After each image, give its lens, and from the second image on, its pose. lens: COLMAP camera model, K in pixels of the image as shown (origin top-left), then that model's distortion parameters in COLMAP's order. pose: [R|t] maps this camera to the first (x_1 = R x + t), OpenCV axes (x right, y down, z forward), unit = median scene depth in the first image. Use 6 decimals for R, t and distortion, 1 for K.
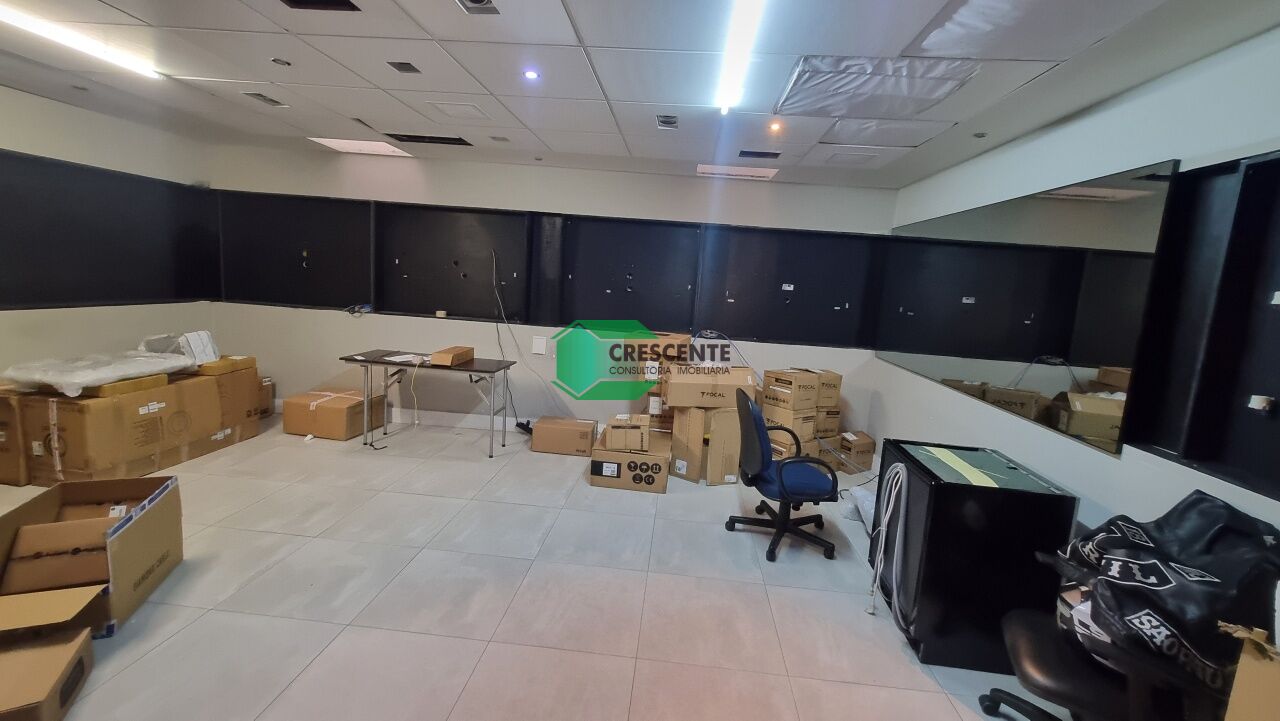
lens RADIAL K [[500.8, 0, 648.5], [0, 500.8, 344.3], [0, 0, 1]] dist [-0.000516, -0.000101]
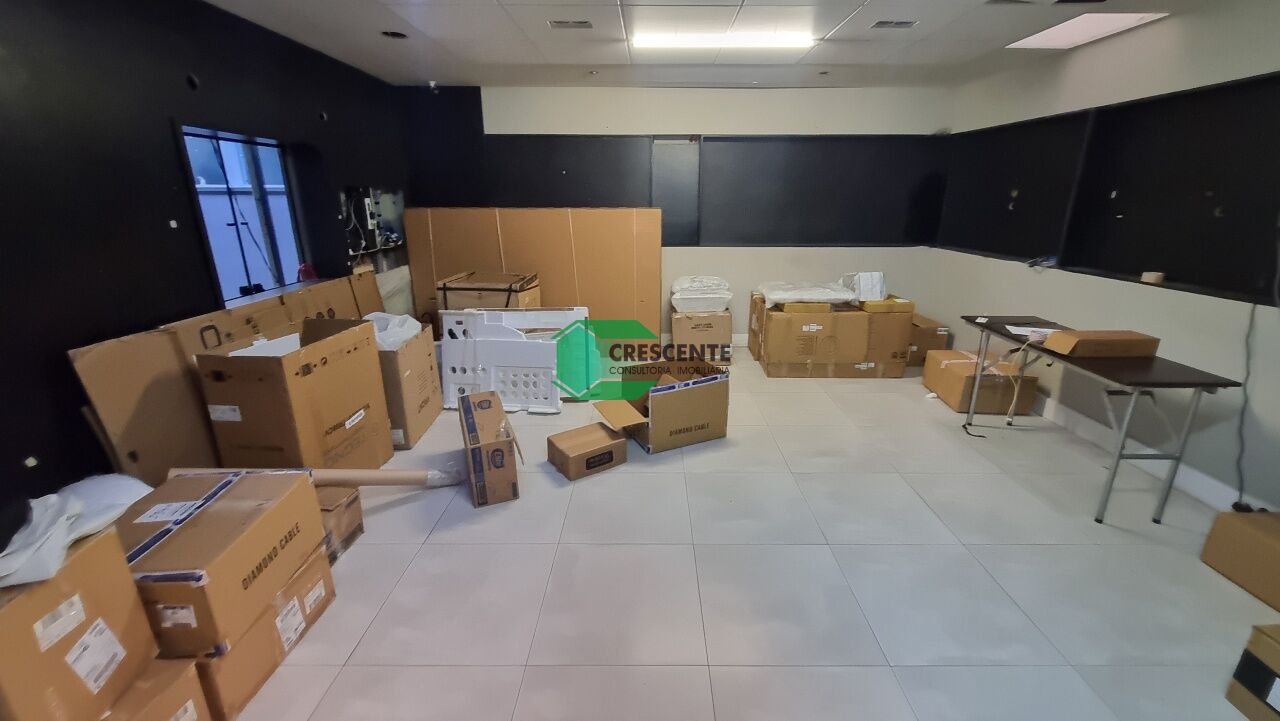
lens RADIAL K [[500.8, 0, 648.5], [0, 500.8, 344.3], [0, 0, 1]] dist [-0.000516, -0.000101]
pose [[0.077314, 0.215861, -0.973358, 0.180027], [-0.126687, 0.970494, 0.205163, -0.033117], [0.988925, 0.107450, 0.102380, 0.390089]]
